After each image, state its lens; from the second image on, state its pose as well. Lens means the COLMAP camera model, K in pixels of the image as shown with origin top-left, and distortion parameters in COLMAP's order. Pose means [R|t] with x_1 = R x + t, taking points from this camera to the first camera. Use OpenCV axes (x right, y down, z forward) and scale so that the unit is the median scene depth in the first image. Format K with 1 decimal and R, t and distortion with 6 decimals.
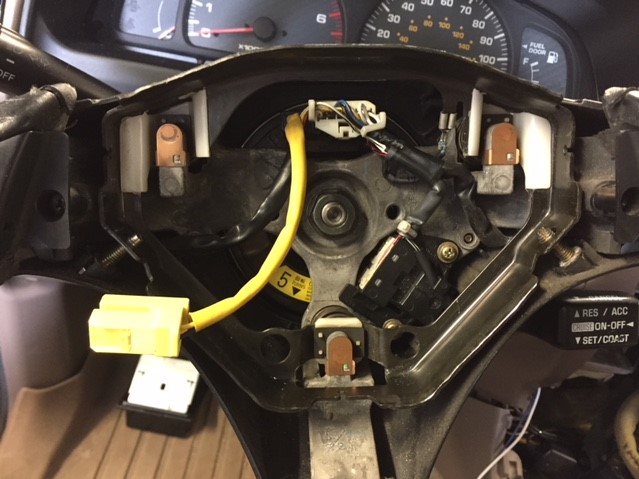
lens RADIAL K [[514.1, 0, 319.5], [0, 514.1, 239.5], [0, 0, 1]] dist [-0.002204, -0.013792]
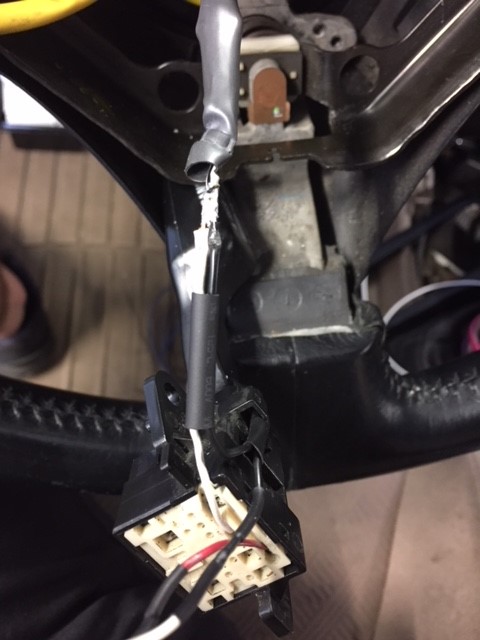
lens RADIAL K [[541.4, 0, 240.0], [0, 541.4, 320.0], [0, 0, 1]] dist [0.037943, -0.114903]
pose [[0.997258, -0.070214, 0.023380, -0.039849], [0.040090, 0.778122, 0.626832, -0.007918], [-0.062205, -0.624176, 0.778803, 0.212442]]
